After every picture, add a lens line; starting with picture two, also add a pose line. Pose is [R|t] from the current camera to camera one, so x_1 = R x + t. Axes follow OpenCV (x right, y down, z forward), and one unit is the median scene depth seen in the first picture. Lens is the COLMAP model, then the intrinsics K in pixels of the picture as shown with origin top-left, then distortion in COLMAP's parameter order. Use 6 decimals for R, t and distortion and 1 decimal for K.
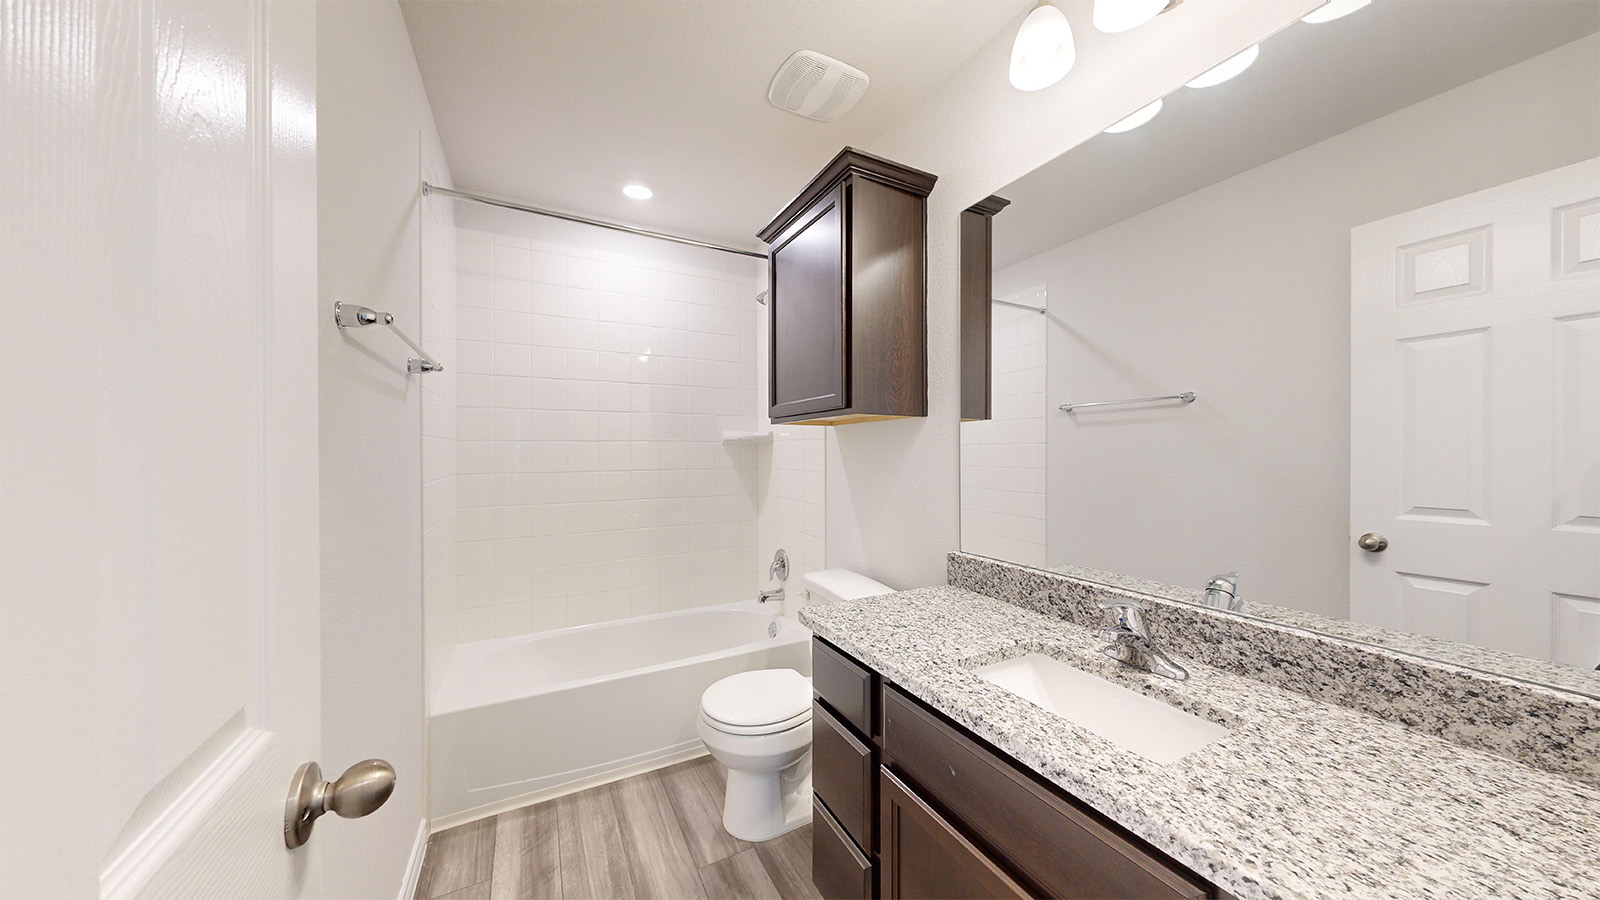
lens RADIAL K [[588.1, 0, 799.3], [0, 588.1, 452.1], [0, 0, 1]] dist [0.000292, 0.000416]
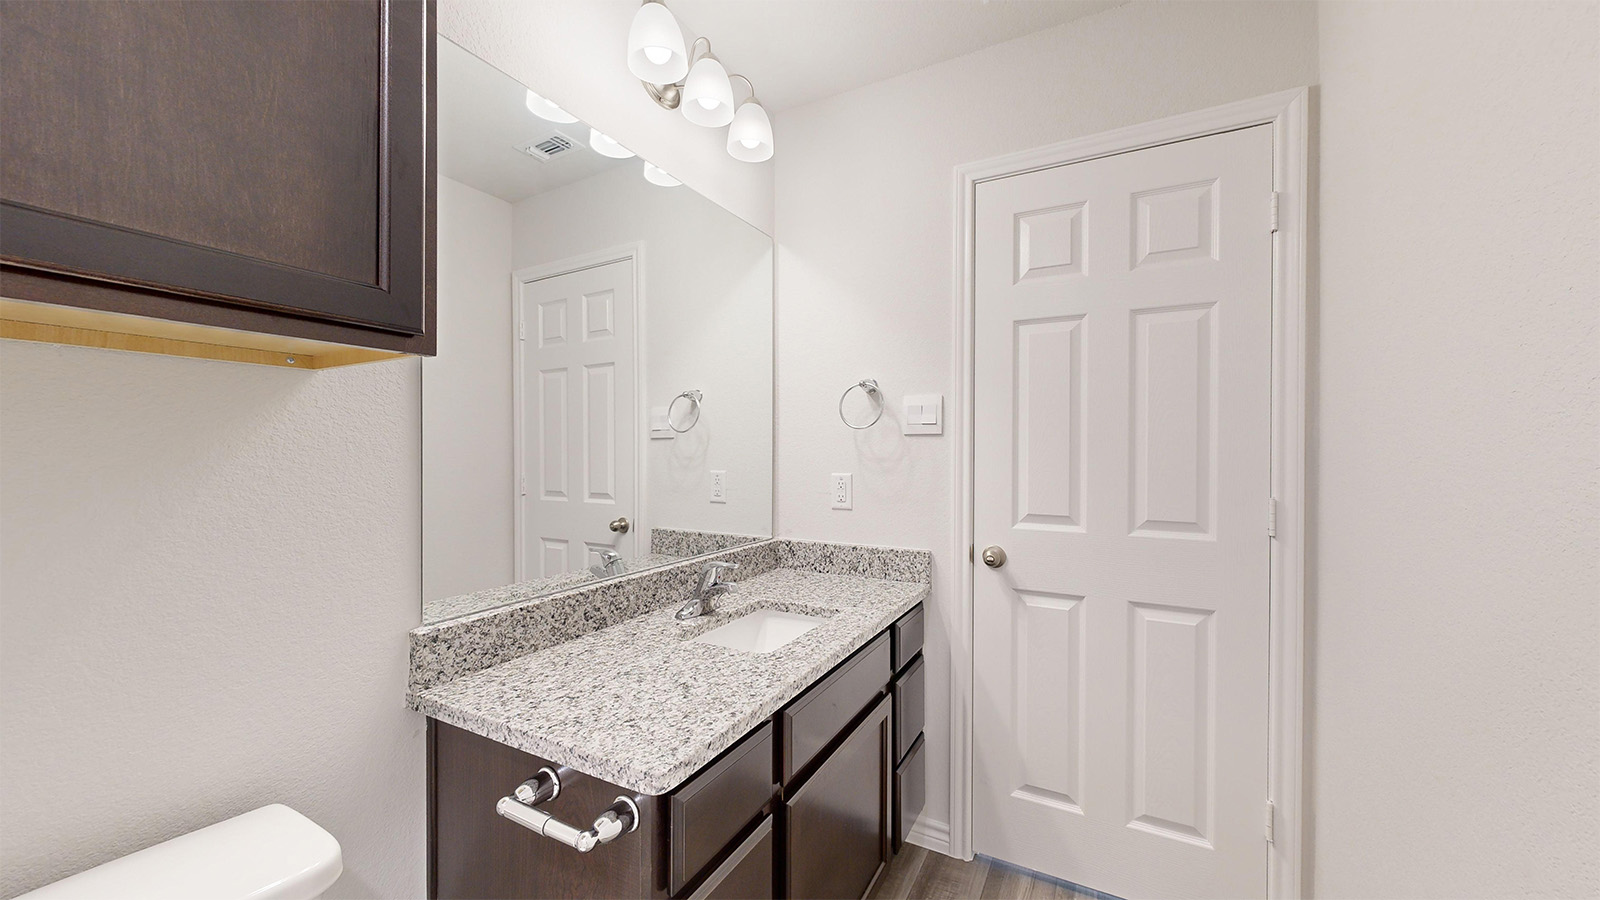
lens RADIAL K [[610.5, 0, 783.4], [0, 610.5, 454.1], [0, 0, 1]] dist [0.003462, 0.000458]
pose [[-0.593520, 0.009752, 0.804760, -0.524739], [0.011427, 0.999928, -0.003689, 0.011643], [-0.804738, 0.007007, -0.593589, 1.368891]]
